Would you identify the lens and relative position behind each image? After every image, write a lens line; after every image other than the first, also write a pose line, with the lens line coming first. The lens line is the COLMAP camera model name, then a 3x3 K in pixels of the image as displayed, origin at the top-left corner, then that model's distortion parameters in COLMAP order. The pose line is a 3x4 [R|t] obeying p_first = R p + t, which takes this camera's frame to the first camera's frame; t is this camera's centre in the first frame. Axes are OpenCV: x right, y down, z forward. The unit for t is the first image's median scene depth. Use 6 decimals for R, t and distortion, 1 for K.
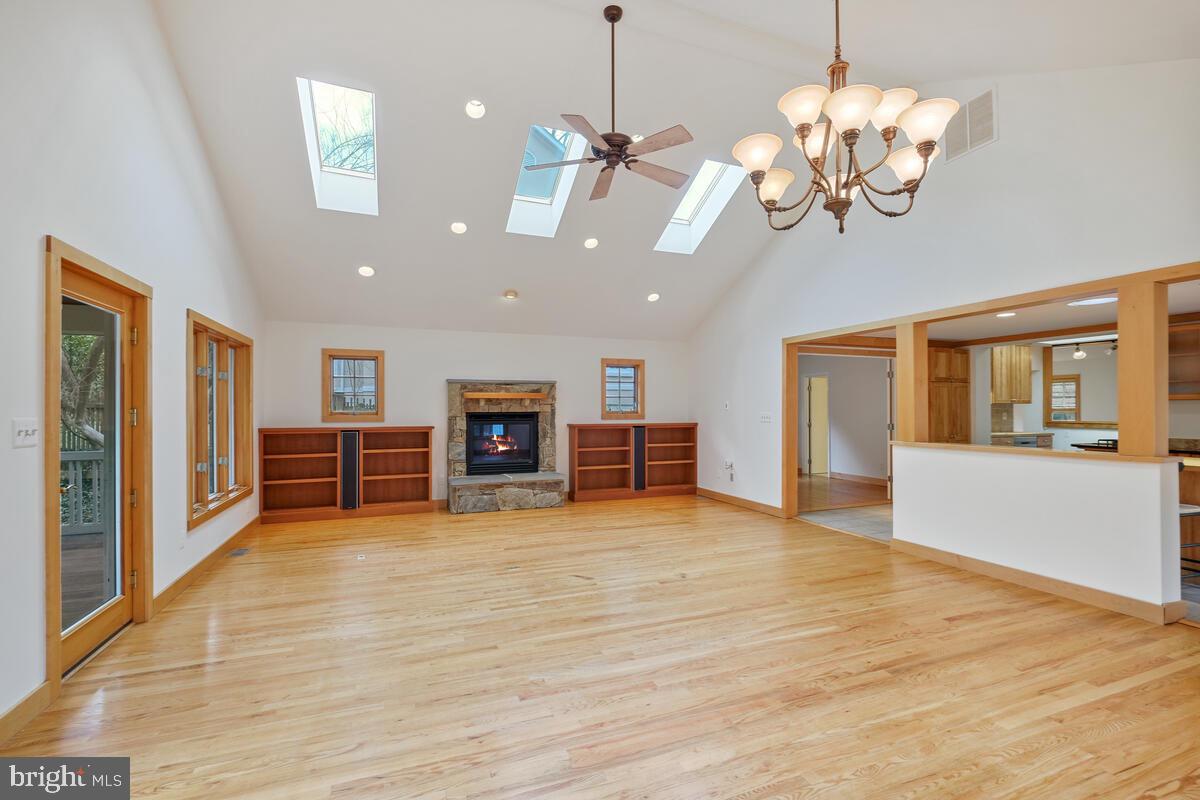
lens RADIAL K [[525.7, 0, 603.7], [0, 525.7, 407.0], [0, 0, 1]] dist [-0.006536, 0.000100]
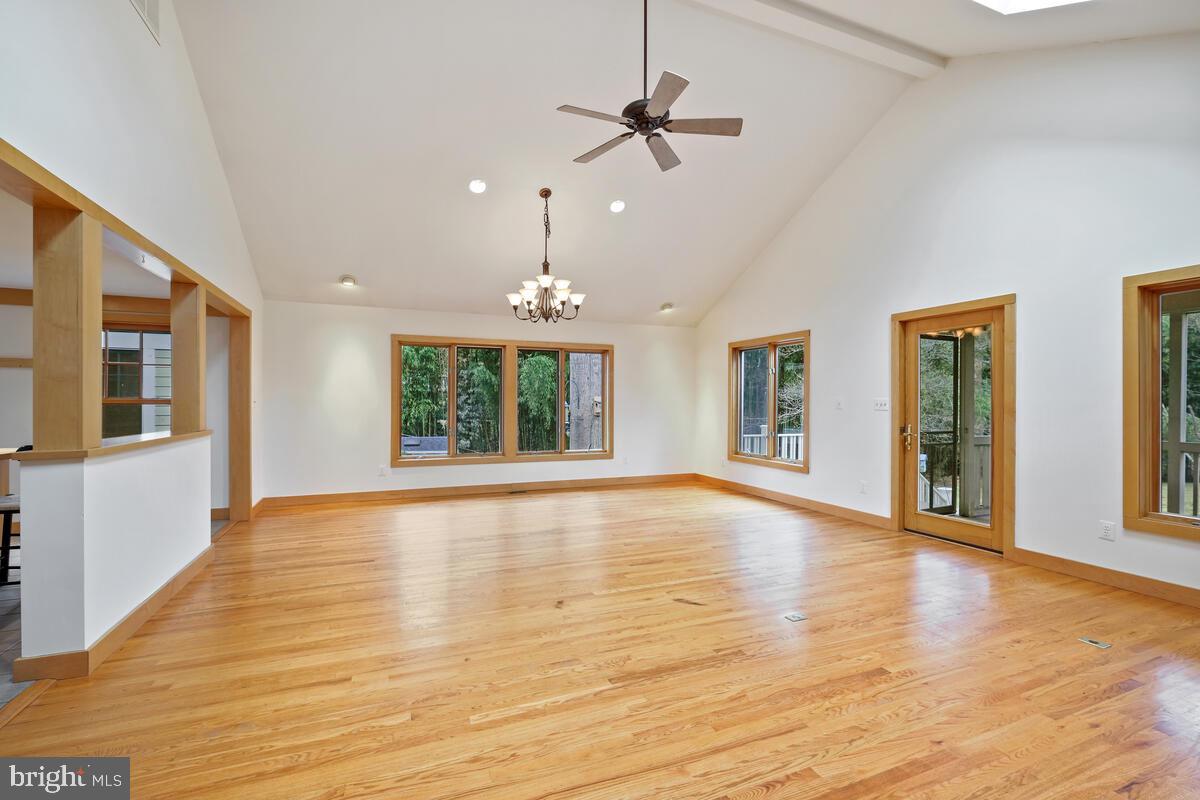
lens RADIAL K [[525.7, 0, 600.8], [0, 525.7, 399.9], [0, 0, 1]] dist [-0.006536, 0.000100]
pose [[-0.999921, -0.002548, -0.012295, 0.097631], [-0.002424, 0.999946, -0.010113, 0.027304], [0.012320, -0.010082, -0.999873, 1.715469]]
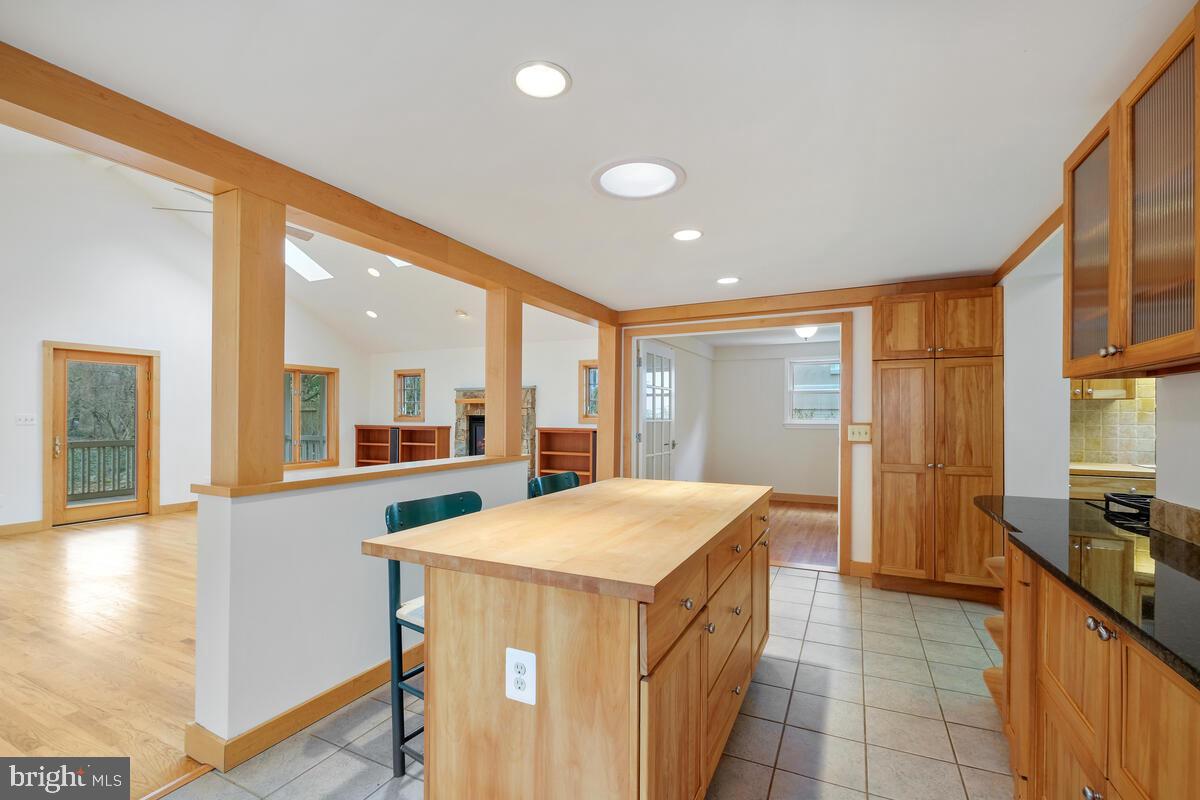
lens RADIAL K [[525.7, 0, 603.8], [0, 525.7, 409.0], [0, 0, 1]] dist [-0.006536, 0.000100]
pose [[0.681249, -0.006279, -0.732025, 1.372733], [0.002394, 0.999977, -0.006349, 0.007763], [0.732048, 0.002573, 0.681248, 0.685886]]
